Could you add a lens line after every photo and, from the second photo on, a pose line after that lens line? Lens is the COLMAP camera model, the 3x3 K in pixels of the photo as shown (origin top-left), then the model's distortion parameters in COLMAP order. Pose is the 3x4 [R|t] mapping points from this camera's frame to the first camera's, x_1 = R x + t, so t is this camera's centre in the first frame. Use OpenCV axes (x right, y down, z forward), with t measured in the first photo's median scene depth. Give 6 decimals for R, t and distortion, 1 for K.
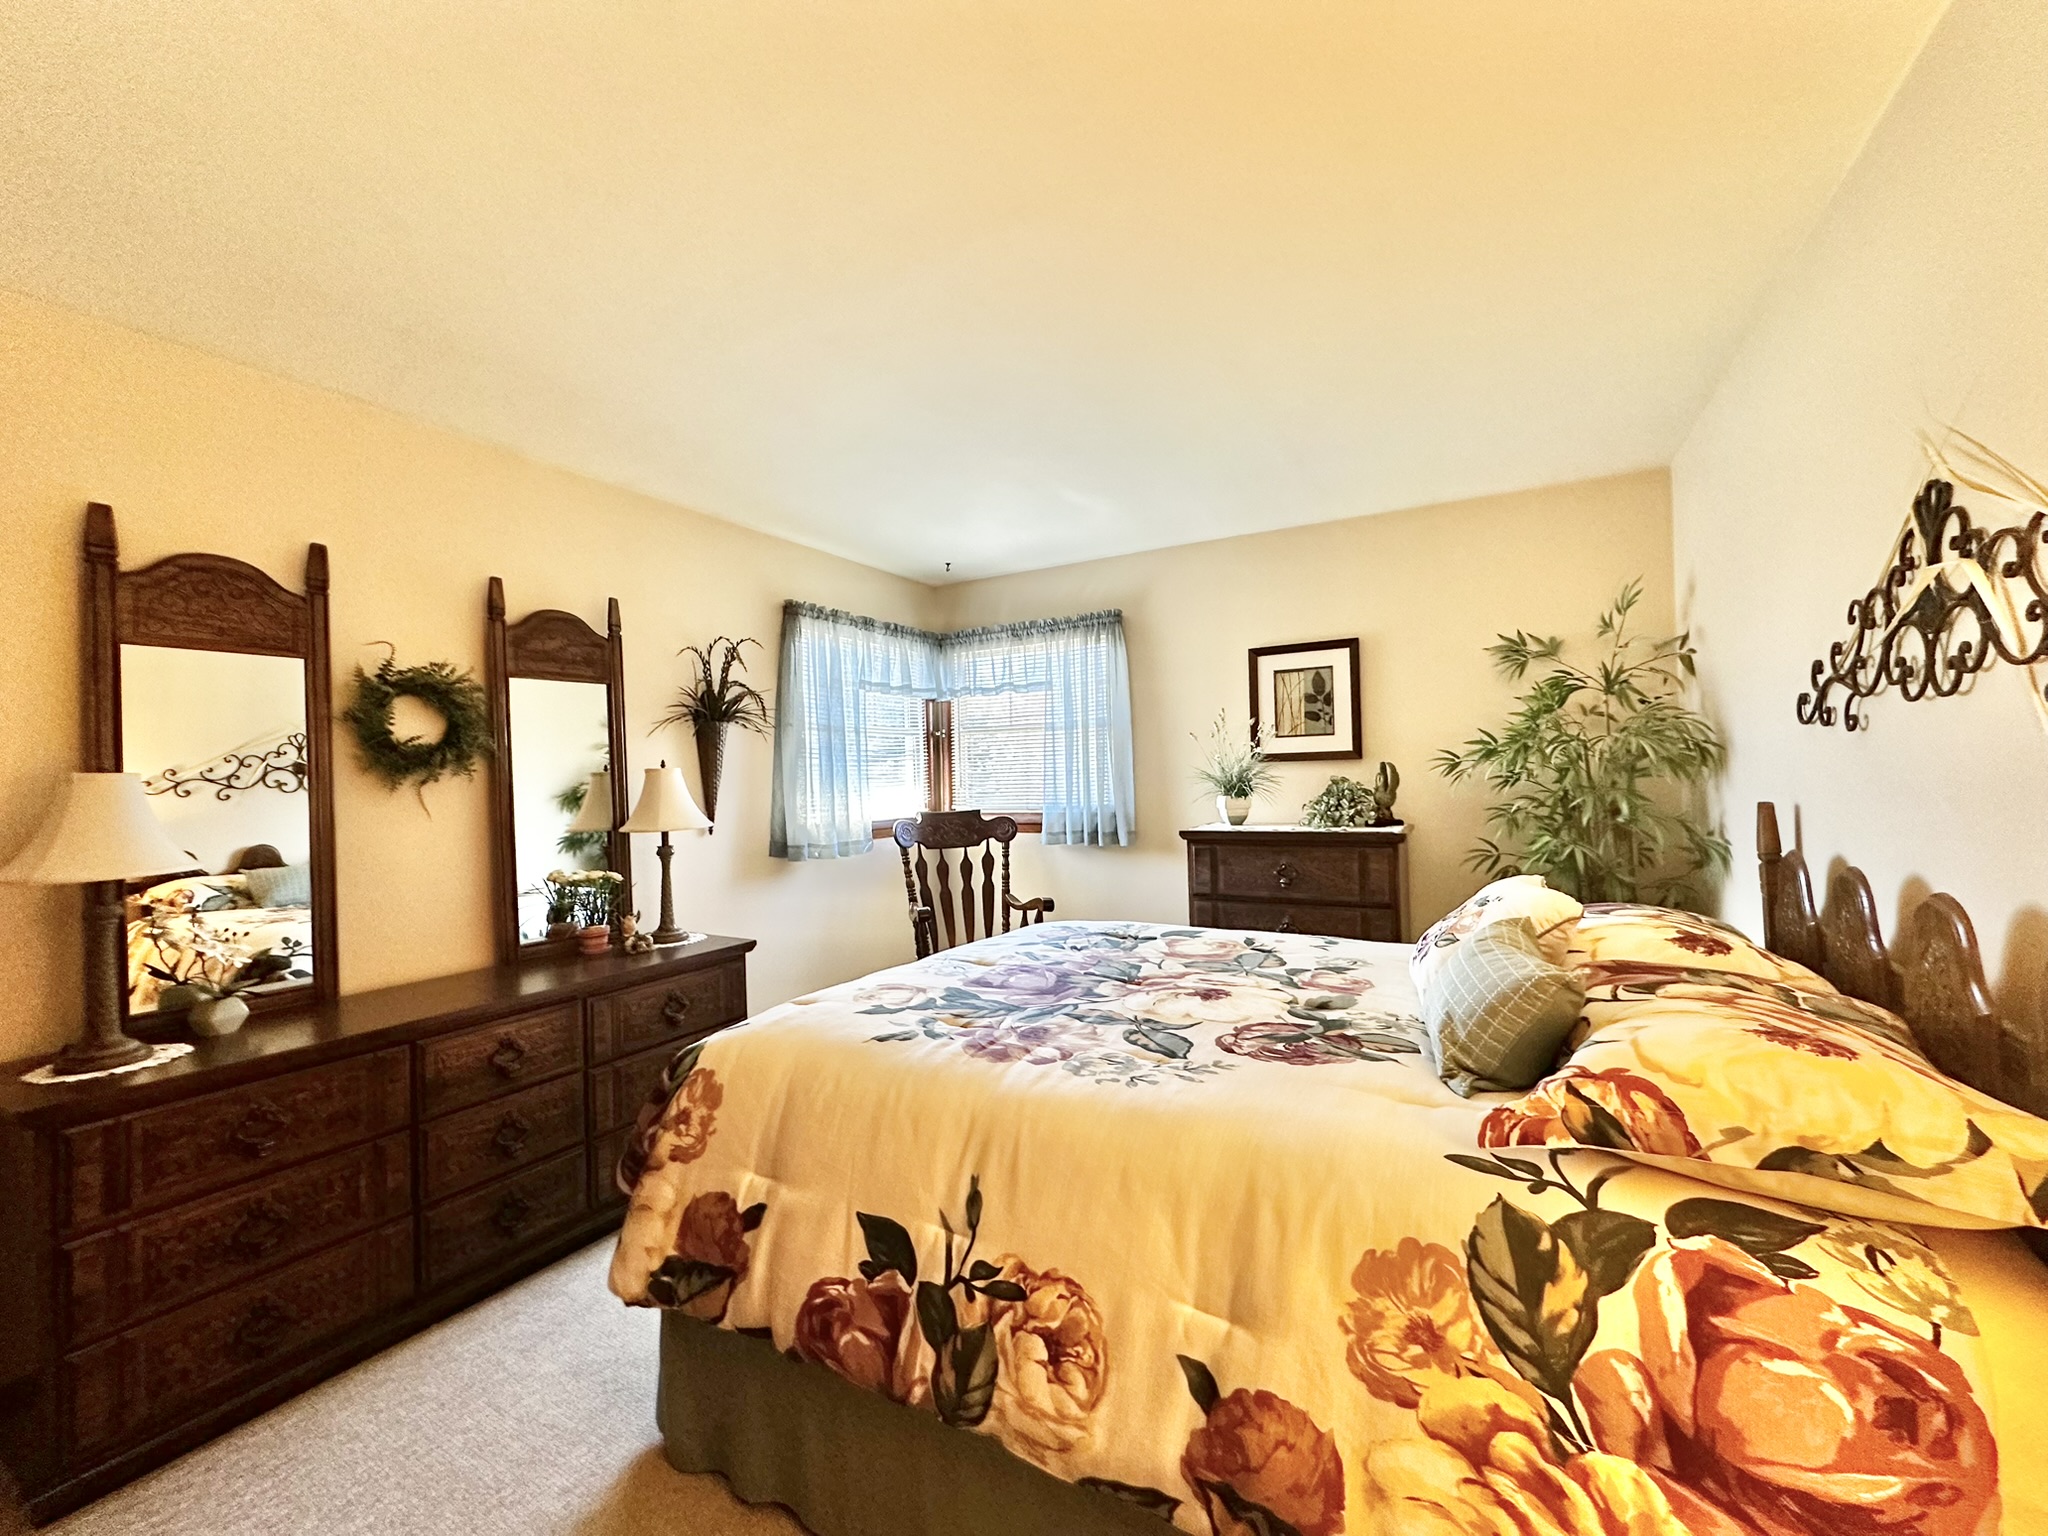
lens RADIAL K [[812.7, 0, 1025.4], [0, 812.7, 770.4], [0, 0, 1]] dist [-0.004594, 0.000496]
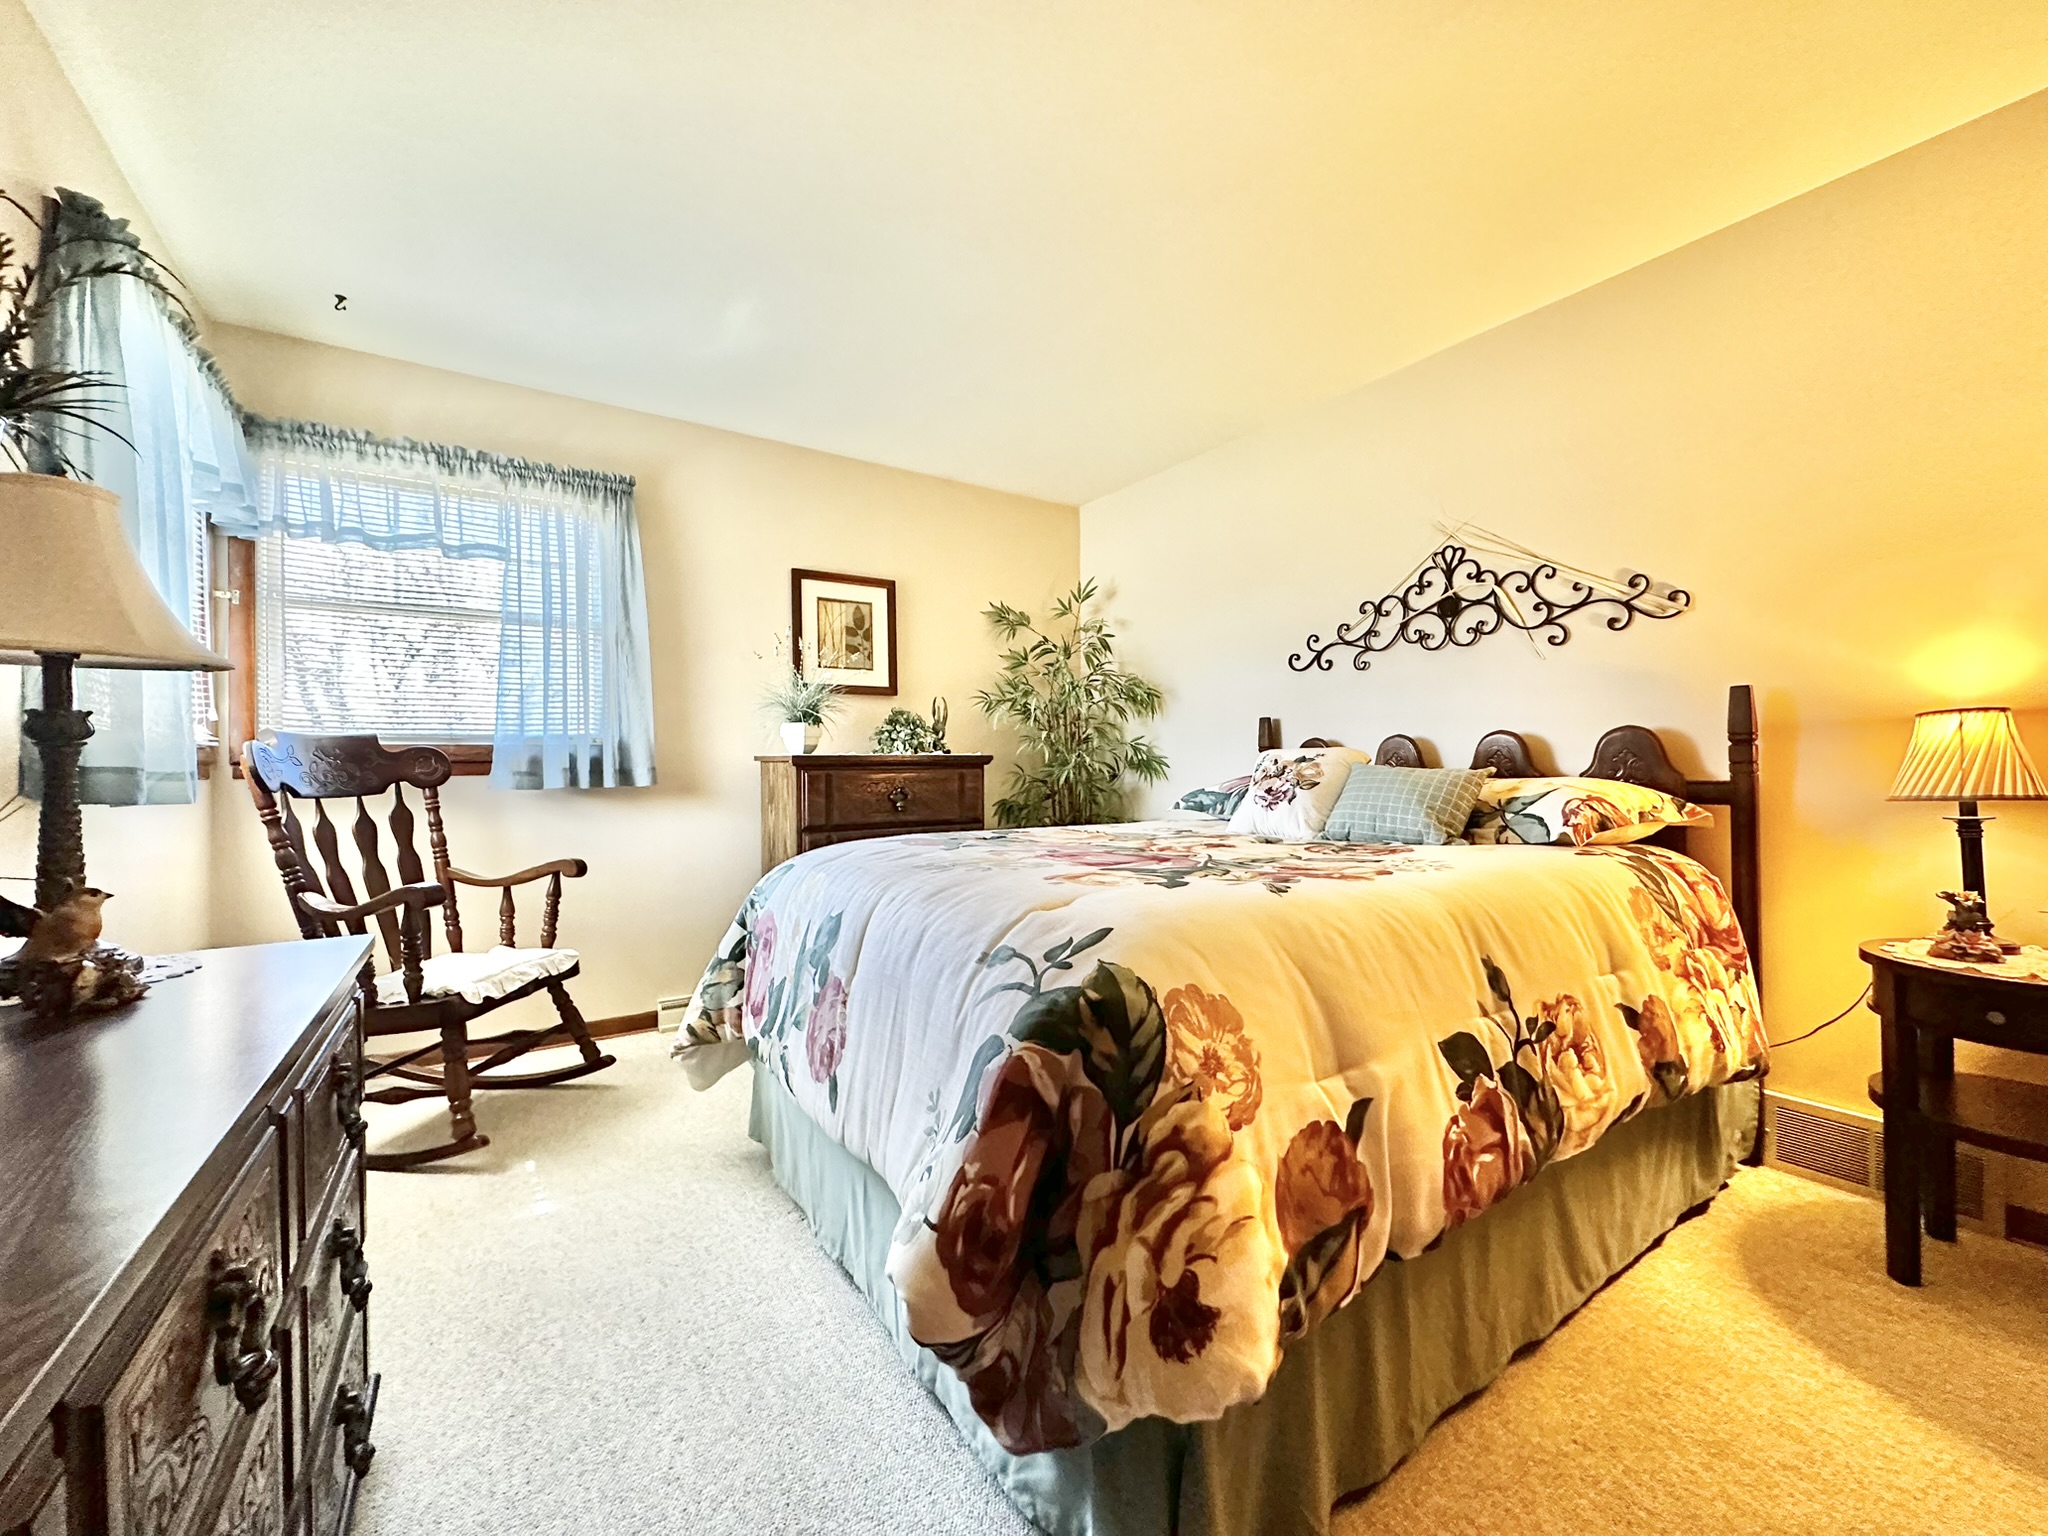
lens RADIAL K [[812.7, 0, 1026.6], [0, 812.7, 767.6], [0, 0, 1]] dist [-0.004594, 0.000496]
pose [[0.443806, 0.017095, 0.895960, -0.488050], [-0.006406, 0.999853, -0.015904, 0.102006], [-0.896100, 0.001319, 0.443850, 0.403084]]
